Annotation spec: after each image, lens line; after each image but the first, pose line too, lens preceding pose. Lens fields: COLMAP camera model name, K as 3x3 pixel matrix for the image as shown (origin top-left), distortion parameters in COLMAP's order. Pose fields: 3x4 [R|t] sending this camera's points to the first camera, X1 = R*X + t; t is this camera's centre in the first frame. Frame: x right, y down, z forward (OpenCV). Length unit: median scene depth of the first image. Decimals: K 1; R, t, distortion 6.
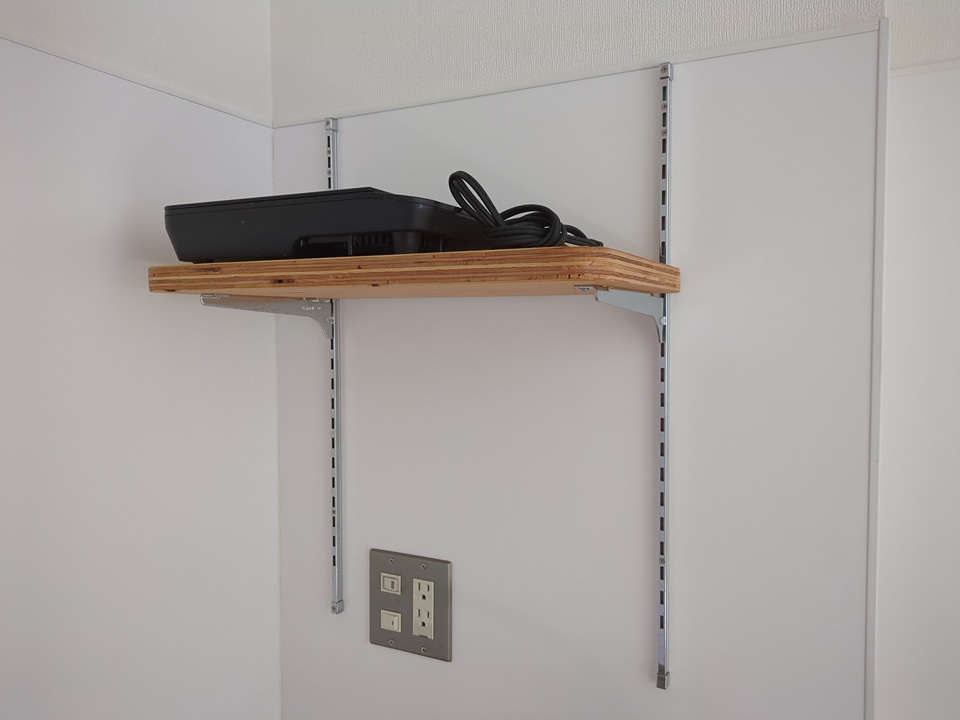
lens RADIAL K [[723.7, 0, 476.2], [0, 723.7, 351.1], [0, 0, 1]] dist [0.015572, -0.003703]
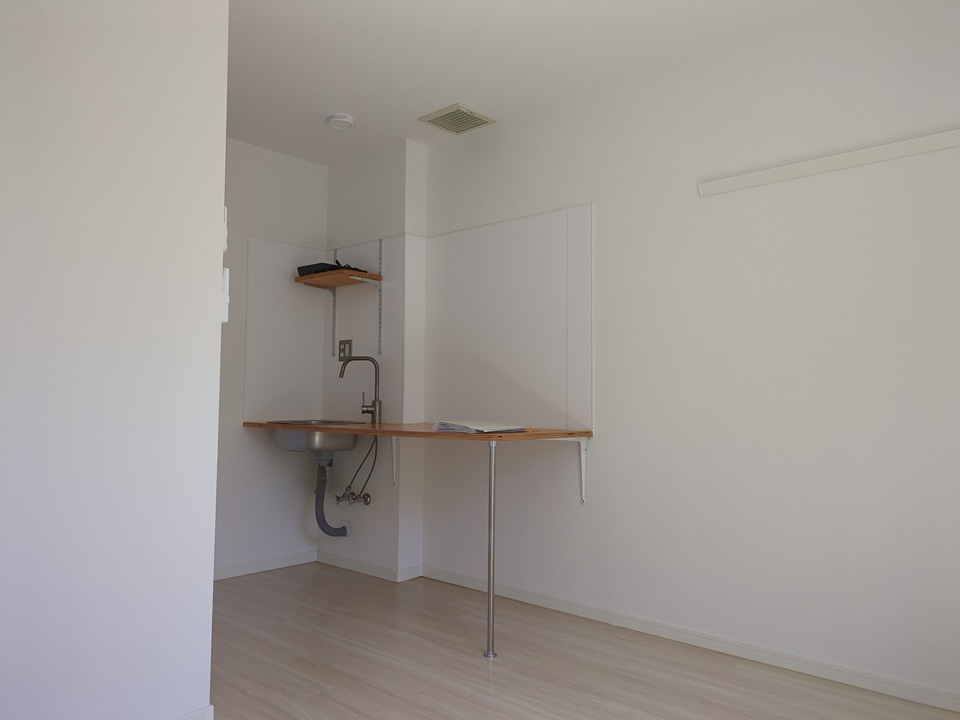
lens RADIAL K [[723.7, 0, 476.2], [0, 723.7, 351.1], [0, 0, 1]] dist [0.015572, -0.003703]
pose [[0.959816, -0.007066, -0.280540, 2.021533], [-0.023141, 0.994286, -0.104215, 0.819561], [0.279673, 0.106519, 0.954168, -3.204249]]
